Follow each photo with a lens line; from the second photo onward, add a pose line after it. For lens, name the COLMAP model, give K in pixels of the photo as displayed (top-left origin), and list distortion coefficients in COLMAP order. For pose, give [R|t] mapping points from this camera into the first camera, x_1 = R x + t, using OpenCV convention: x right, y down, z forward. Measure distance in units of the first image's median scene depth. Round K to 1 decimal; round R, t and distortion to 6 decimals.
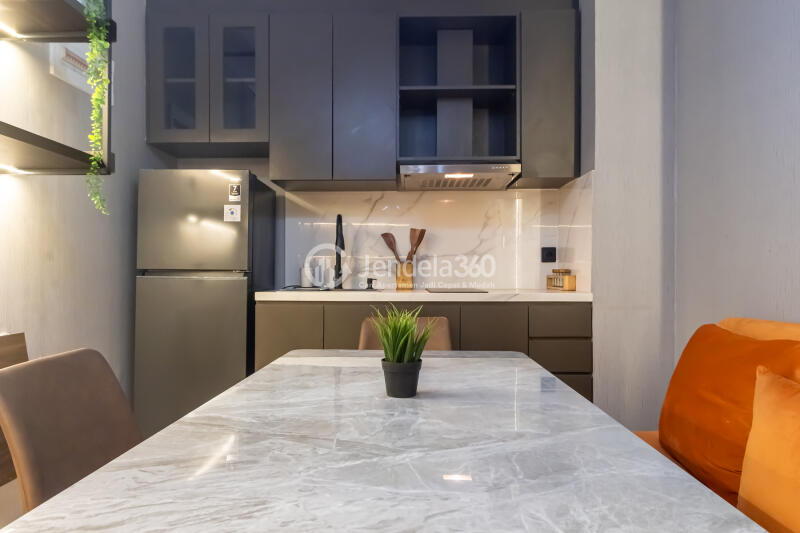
lens RADIAL K [[519.4, 0, 400.0], [0, 519.4, 266.5], [0, 0, 1]] dist [-0.003955, -0.000635]
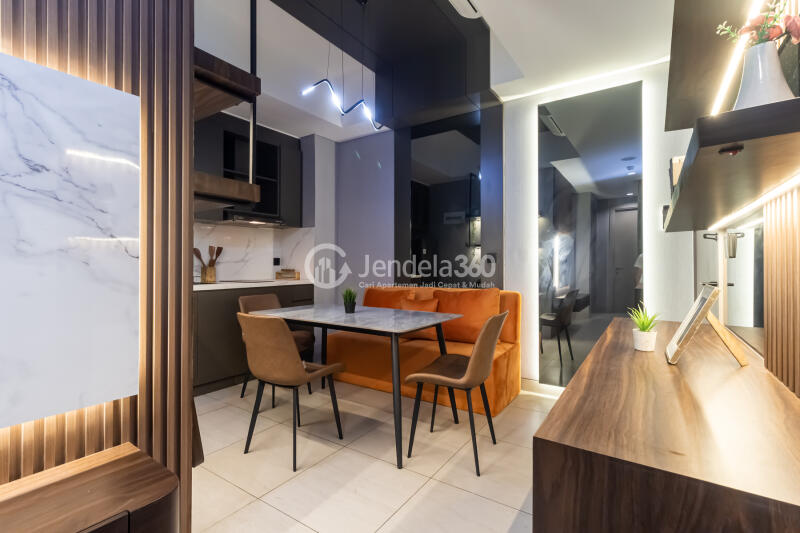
lens RADIAL K [[373.2, 0, 400.0], [0, 373.2, 266.5], [0, 0, 1]] dist [0.000063, -0.000001]
pose [[0.532004, -0.004347, 0.846731, -0.769841], [-0.011190, 0.999863, 0.012165, -0.030471], [-0.846668, -0.015947, 0.531883, -0.204962]]
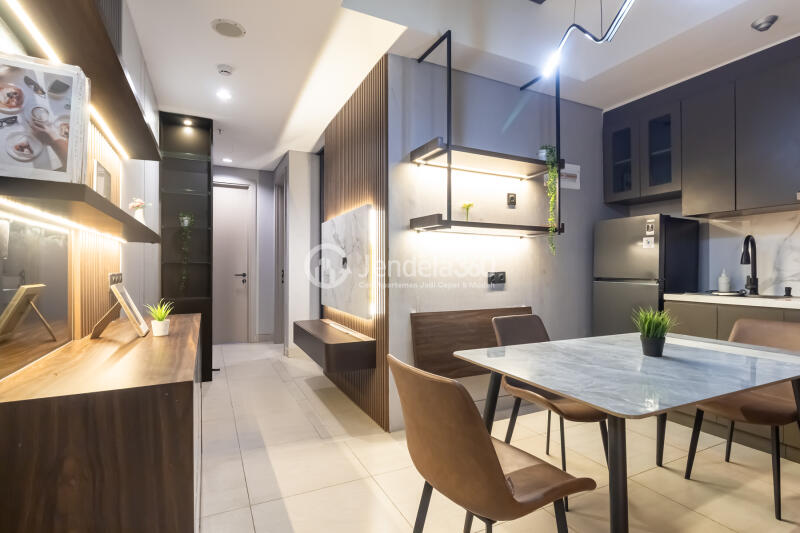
lens RADIAL K [[404.7, 0, 416.4], [0, 404.7, 264.6], [0, 0, 1]] dist [-0.002671, -0.000730]
pose [[0.492728, -0.006520, -0.870159, 0.363433], [0.006475, 0.999972, -0.003826, -0.033824], [0.870159, -0.003749, 0.492757, -0.194149]]
